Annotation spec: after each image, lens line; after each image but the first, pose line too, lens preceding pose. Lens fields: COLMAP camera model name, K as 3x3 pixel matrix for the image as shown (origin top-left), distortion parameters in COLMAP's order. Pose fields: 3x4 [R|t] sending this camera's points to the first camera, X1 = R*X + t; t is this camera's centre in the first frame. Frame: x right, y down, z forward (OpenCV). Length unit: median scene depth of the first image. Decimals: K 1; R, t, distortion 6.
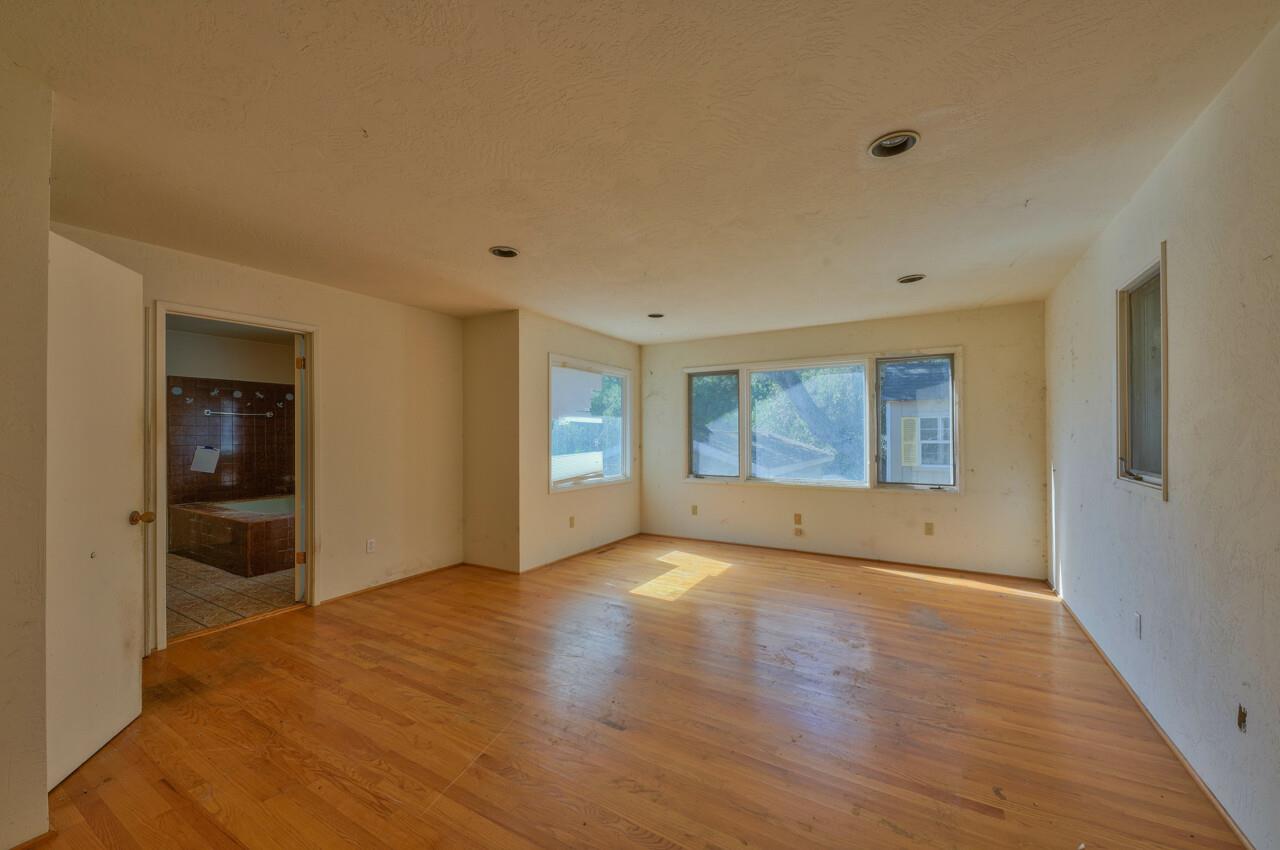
lens RADIAL K [[492.5, 0, 646.2], [0, 492.5, 426.6], [0, 0, 1]] dist [0.000313, -0.000137]
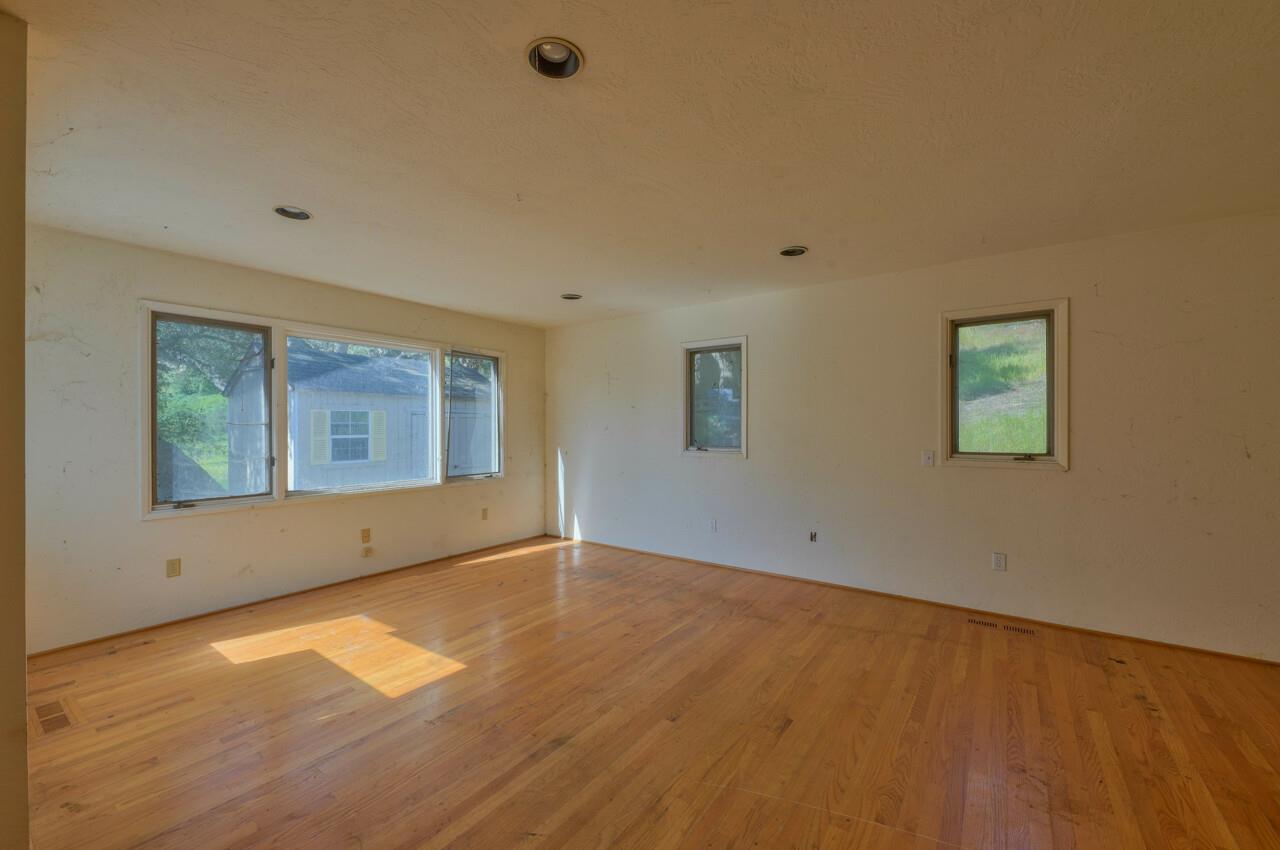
lens RADIAL K [[492.5, 0, 646.2], [0, 492.5, 426.6], [0, 0, 1]] dist [0.000313, -0.000137]
pose [[0.103432, 0.002955, 0.994632, -0.484542], [-0.013180, 0.999912, -0.001600, 0.009775], [-0.994549, -0.012944, 0.103462, 0.536298]]
